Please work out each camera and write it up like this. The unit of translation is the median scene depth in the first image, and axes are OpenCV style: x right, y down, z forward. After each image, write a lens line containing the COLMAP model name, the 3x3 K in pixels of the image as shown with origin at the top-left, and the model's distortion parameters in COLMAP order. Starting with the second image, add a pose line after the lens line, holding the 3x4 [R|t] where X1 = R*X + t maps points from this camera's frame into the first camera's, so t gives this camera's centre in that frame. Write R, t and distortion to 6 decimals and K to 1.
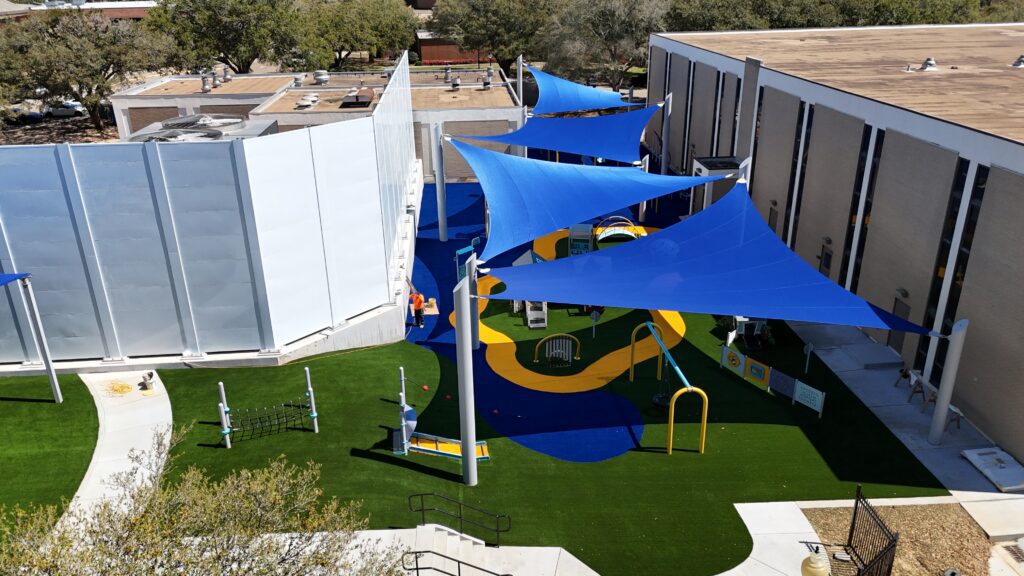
lens RADIAL K [[755.9, 0, 514.4], [0, 755.9, 287.8], [0, 0, 1]] dist [0.044896, -0.004346]
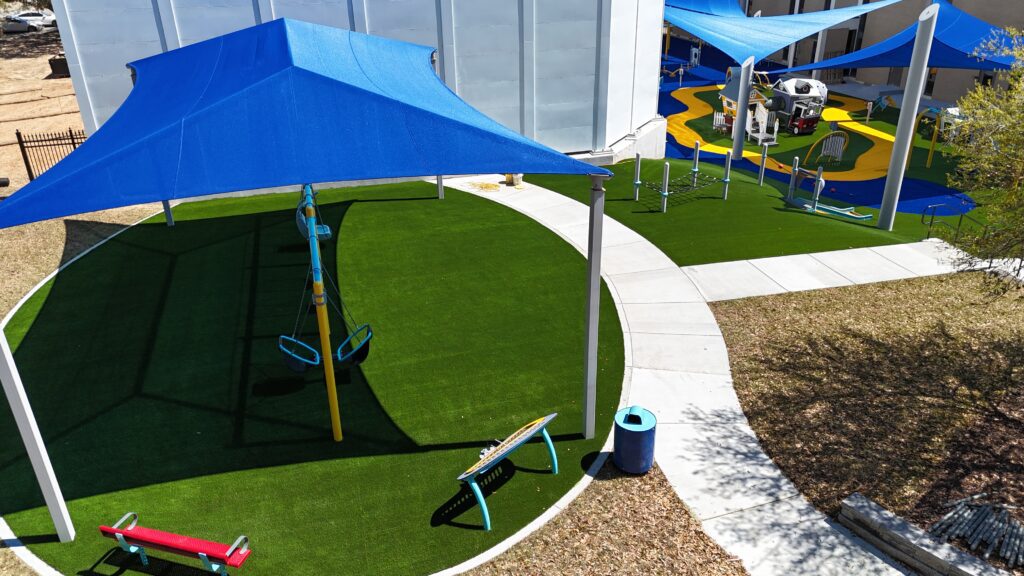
lens RADIAL K [[755.9, 0, 516.0], [0, 755.9, 285.7], [0, 0, 1]] dist [0.044896, -0.004346]
pose [[0.979413, -0.087506, 0.181913, -0.619382], [0.080083, 0.995643, 0.047772, 0.199957], [-0.185301, -0.032220, 0.982154, 0.052614]]
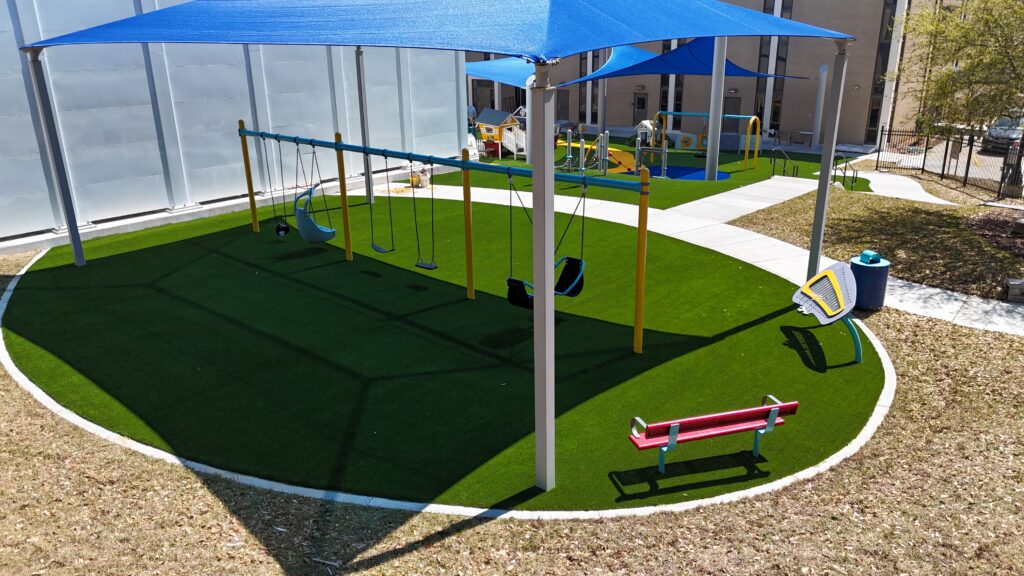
lens RADIAL K [[755.9, 0, 514.2], [0, 755.9, 286.6], [0, 0, 1]] dist [0.044896, -0.004346]
pose [[0.703713, -0.223085, 0.674553, -0.988241], [0.278804, 0.959979, 0.026623, 0.239345], [-0.653496, 0.169334, 0.737746, 0.247509]]
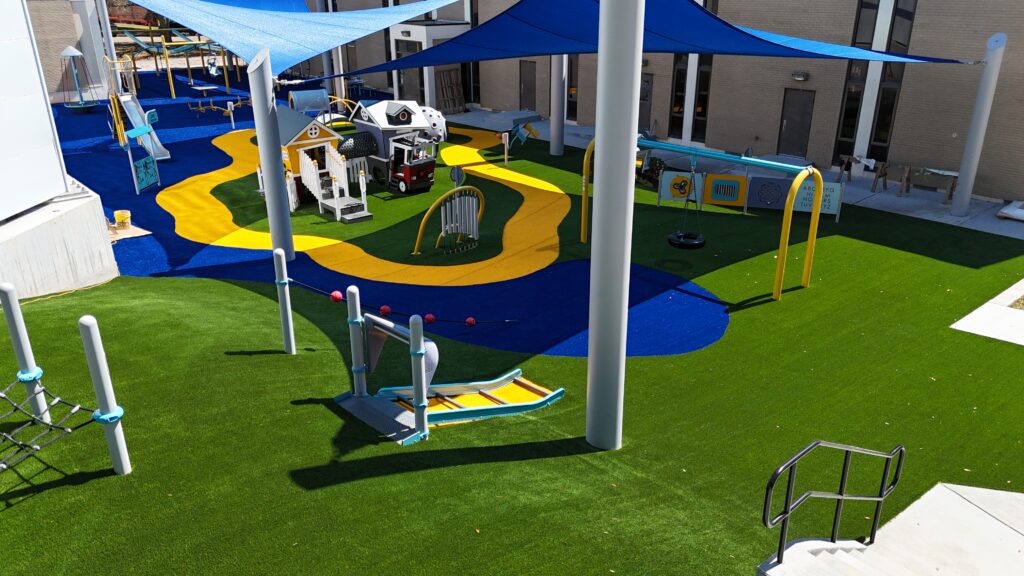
lens RADIAL K [[755.9, 0, 516.3], [0, 755.9, 284.9], [0, 0, 1]] dist [0.044896, -0.004346]
pose [[0.794718, -0.217207, 0.566785, -0.249812], [0.228315, 0.972174, 0.052431, 0.118602], [-0.562402, 0.087738, 0.822196, 0.571330]]
